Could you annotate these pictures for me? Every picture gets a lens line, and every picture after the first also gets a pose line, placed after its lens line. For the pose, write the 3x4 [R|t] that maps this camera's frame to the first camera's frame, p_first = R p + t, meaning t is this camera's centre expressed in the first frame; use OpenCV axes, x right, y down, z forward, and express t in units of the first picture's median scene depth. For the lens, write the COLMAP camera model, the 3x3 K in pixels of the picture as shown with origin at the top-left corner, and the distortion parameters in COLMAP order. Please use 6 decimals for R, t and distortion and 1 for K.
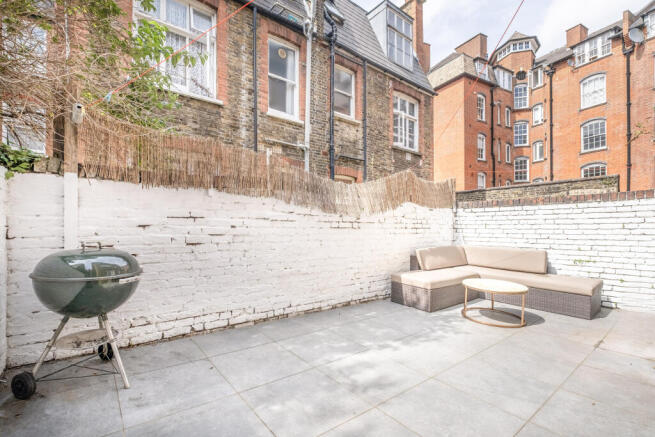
lens RADIAL K [[291.3, 0, 332.1], [0, 291.3, 223.9], [0, 0, 1]] dist [0.002917, 0.000483]
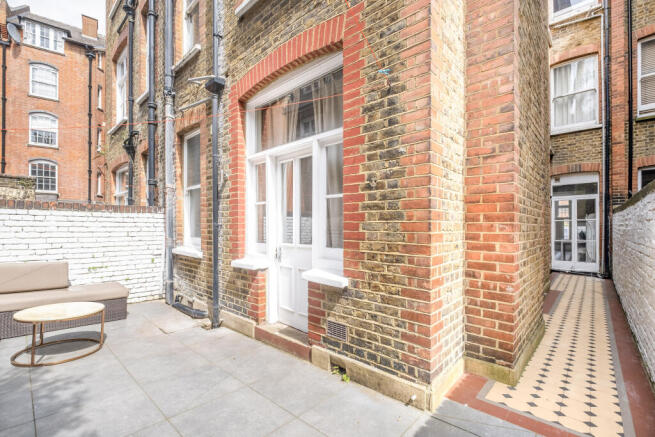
lens RADIAL K [[291.3, 0, 331.6], [0, 291.3, 223.7], [0, 0, 1]] dist [0.002917, 0.000483]
pose [[-0.125786, 0.022706, 0.991798, -0.277297], [-0.022307, 0.999421, -0.025710, -0.021625], [-0.991807, -0.025358, -0.125206, 0.292942]]
